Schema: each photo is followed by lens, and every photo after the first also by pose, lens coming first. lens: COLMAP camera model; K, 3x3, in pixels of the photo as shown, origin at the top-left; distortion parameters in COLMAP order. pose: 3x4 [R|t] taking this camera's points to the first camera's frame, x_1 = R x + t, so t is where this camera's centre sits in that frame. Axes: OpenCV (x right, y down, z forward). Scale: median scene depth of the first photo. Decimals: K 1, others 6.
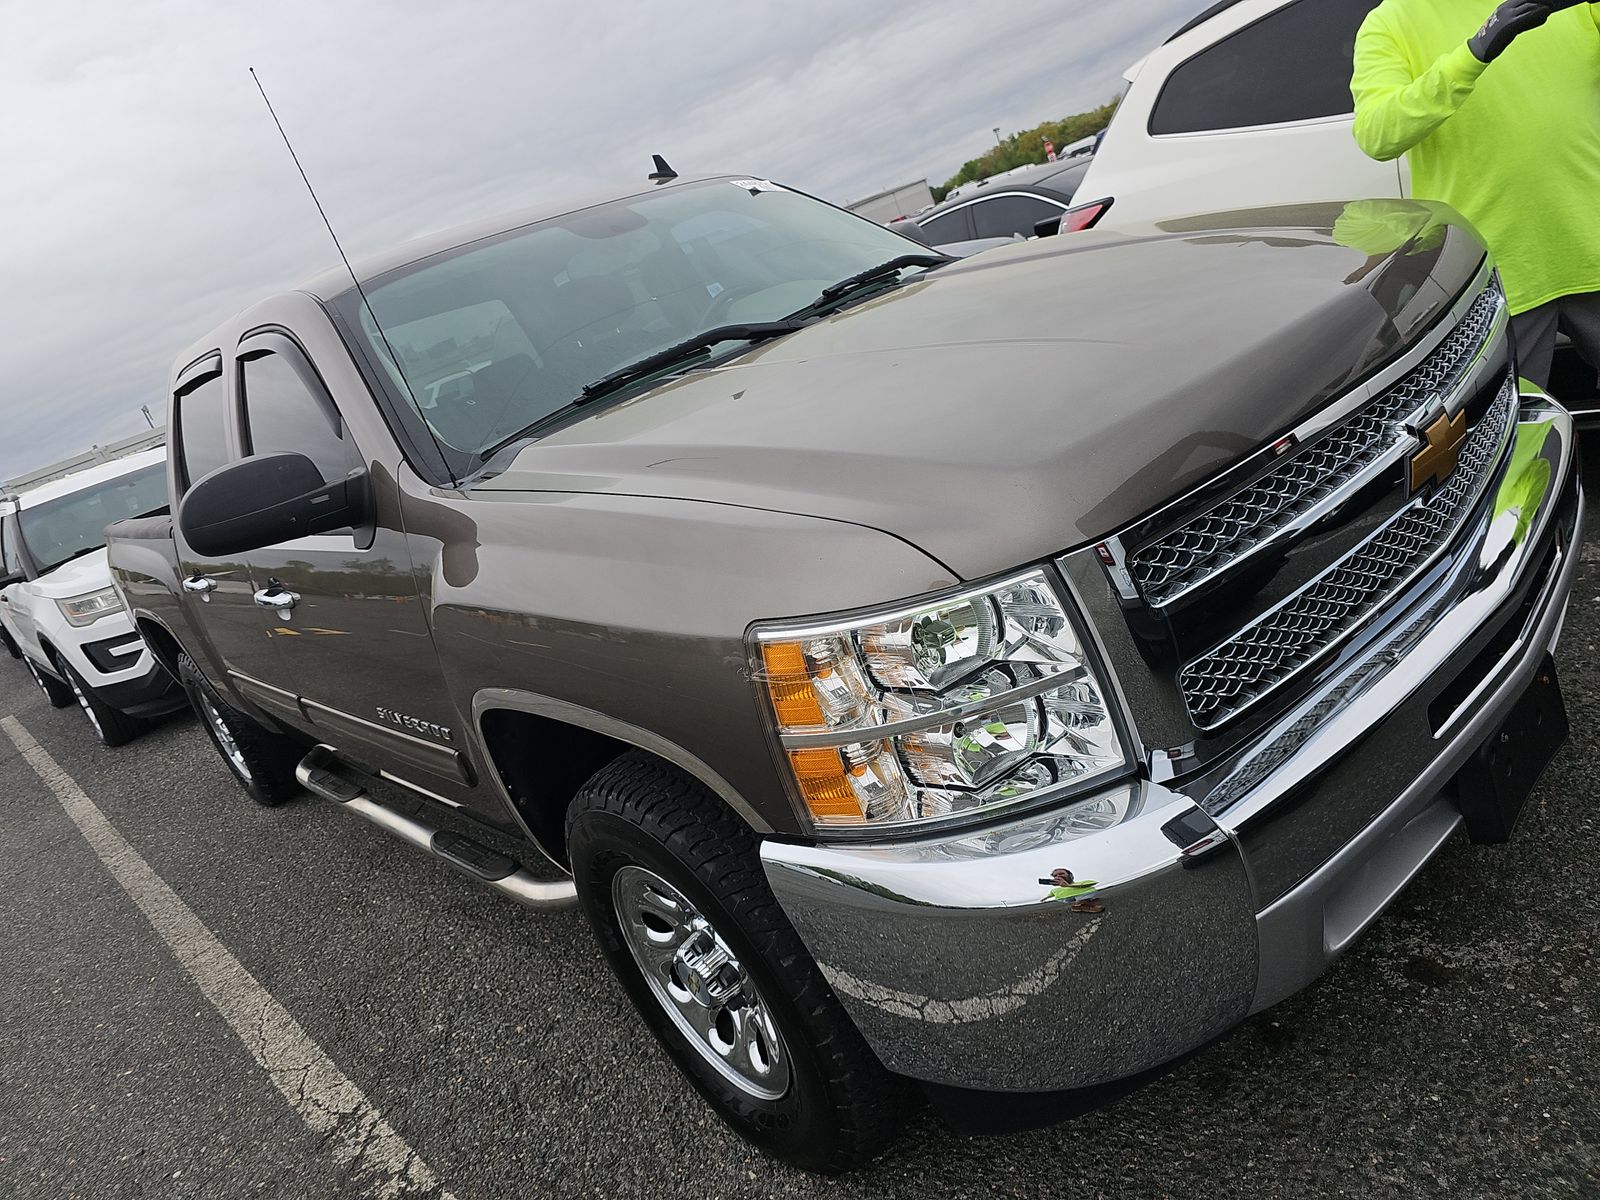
lens RADIAL K [[1056.1, 0, 802.3], [0, 1056.1, 598.8], [0, 0, 1]] dist [0.027887, -0.004267]
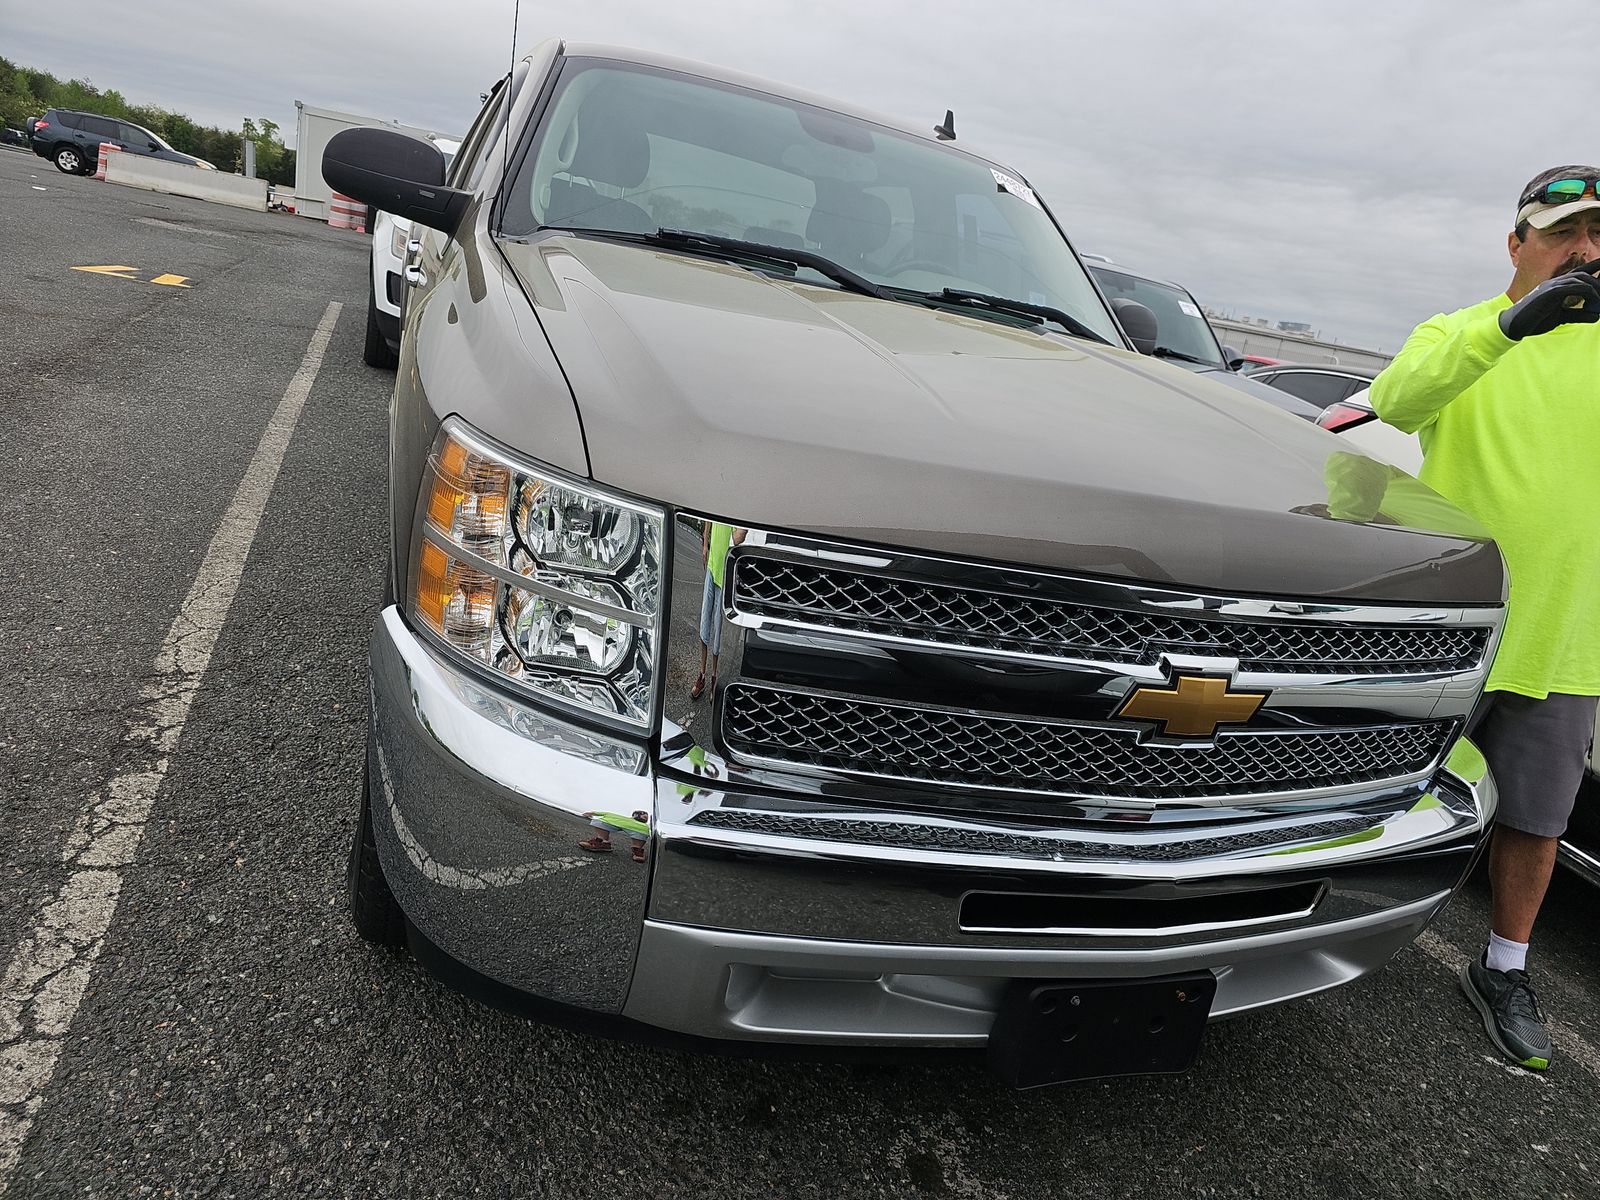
lens RADIAL K [[1056.1, 0, 806.2], [0, 1056.1, 600.6], [0, 0, 1]] dist [0.027887, -0.004267]
pose [[0.790402, 0.579984, -0.197188, 0.298653], [-0.575940, 0.813231, 0.083355, -0.063873], [0.208704, 0.047685, 0.976816, 0.018247]]
